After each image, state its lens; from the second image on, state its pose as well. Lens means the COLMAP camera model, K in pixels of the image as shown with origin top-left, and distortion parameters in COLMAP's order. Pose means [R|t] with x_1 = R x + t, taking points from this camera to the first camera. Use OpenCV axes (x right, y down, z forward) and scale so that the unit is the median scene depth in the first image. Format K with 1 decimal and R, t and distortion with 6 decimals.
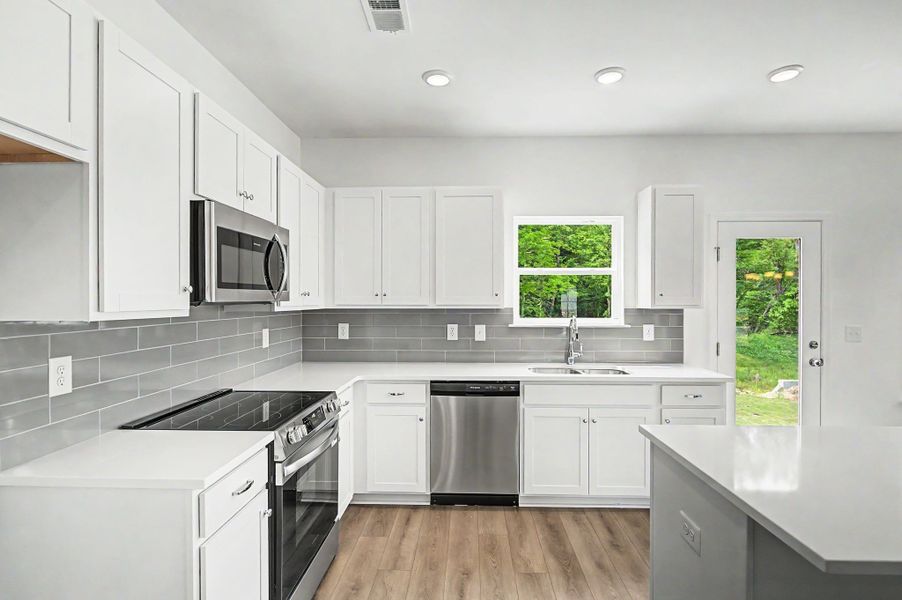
lens RADIAL K [[446.4, 0, 453.7], [0, 446.4, 303.6], [0, 0, 1]] dist [-0.014262, 0.000233]
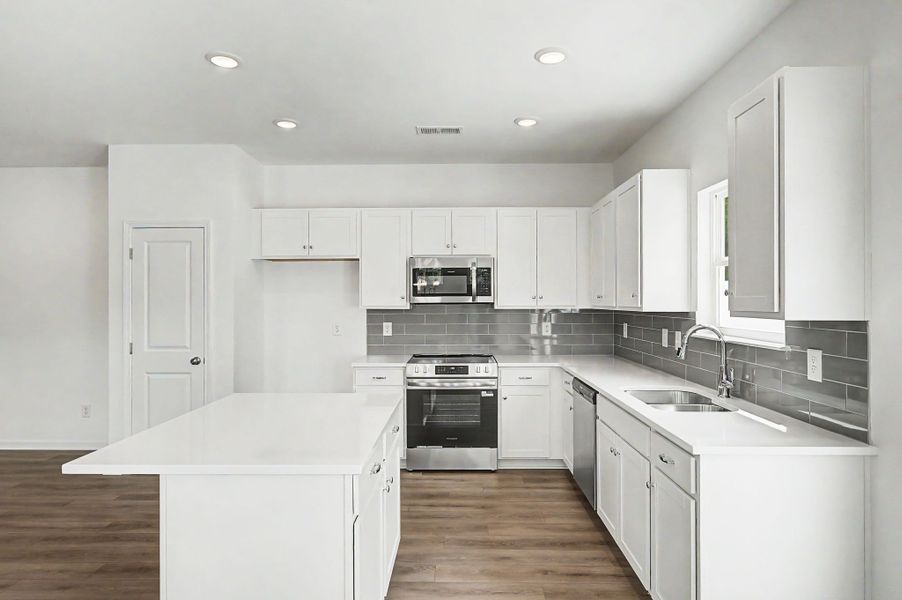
lens RADIAL K [[525.3, 0, 453.1], [0, 525.3, 296.8], [0, 0, 1]] dist [-0.001038, 0.000370]
pose [[0.019244, -0.005315, -0.999801, 1.289167], [0.000447, 0.999986, -0.005307, -0.013340], [0.999815, -0.000345, 0.019246, 0.705642]]
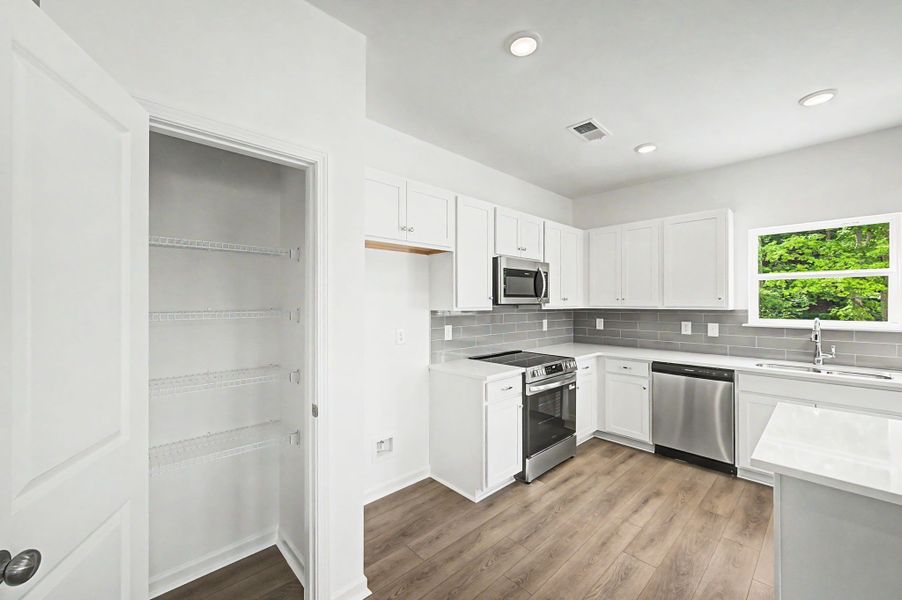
lens RADIAL K [[357.7, 0, 449.1], [0, 357.7, 300.5], [0, 0, 1]] dist [-0.000848, -0.000603]
pose [[0.702208, -0.005629, -0.711950, 0.307633], [-0.004569, 0.999913, -0.012412, 0.001771], [0.711957, 0.011968, 0.702121, -0.235505]]
